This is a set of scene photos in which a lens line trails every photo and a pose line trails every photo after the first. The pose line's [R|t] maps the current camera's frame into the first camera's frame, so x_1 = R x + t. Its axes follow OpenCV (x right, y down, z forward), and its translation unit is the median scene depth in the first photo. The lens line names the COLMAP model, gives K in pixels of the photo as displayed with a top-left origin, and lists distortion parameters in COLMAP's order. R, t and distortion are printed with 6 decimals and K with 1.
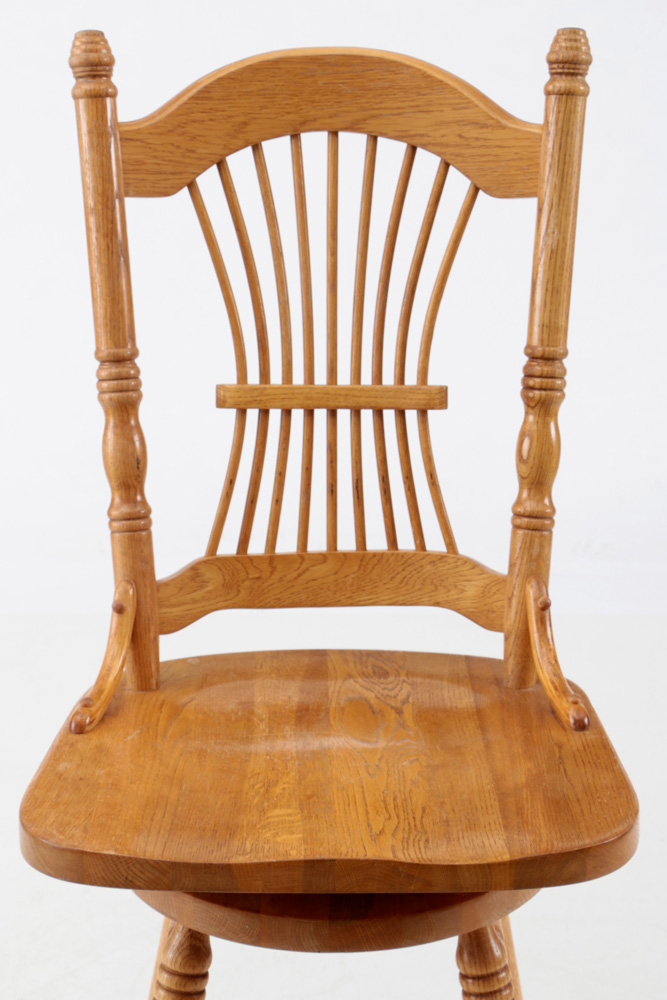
lens RADIAL K [[2331.5, 0, 326.2], [0, 2331.5, 498.8], [0, 0, 1]] dist [0.567470, 0.000000]
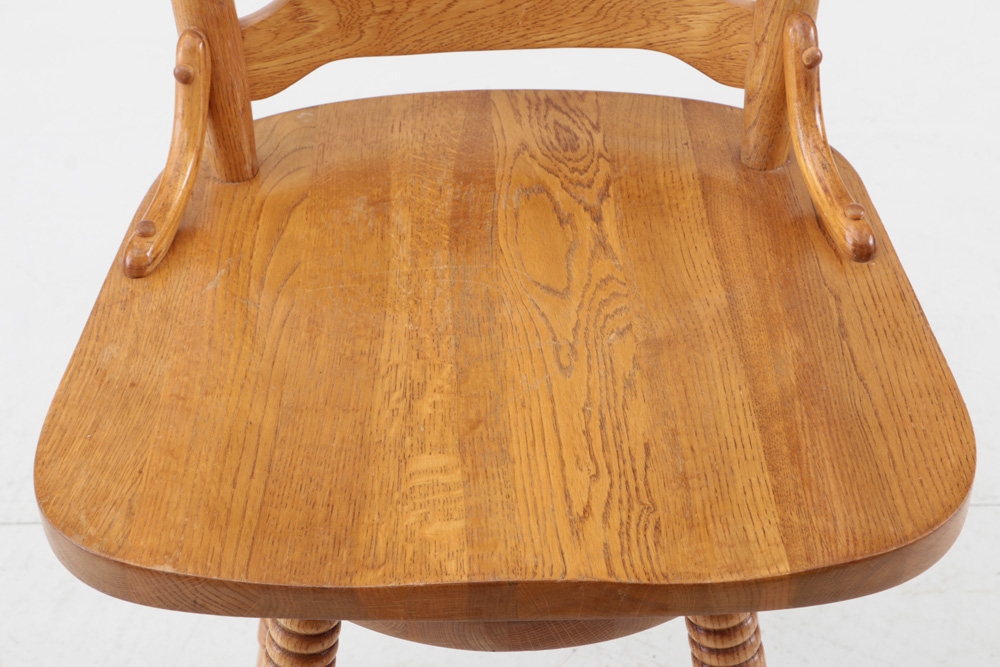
lens RADIAL K [[1651.1, 0, 496.2], [0, 1651.1, 332.3], [0, 0, 1]] dist [0.125362, 0.000000]
pose [[0.999739, -0.022409, 0.004465, -0.002048], [0.018845, 0.919122, 0.393521, -0.074248], [-0.012922, -0.393334, 0.919305, 0.536638]]
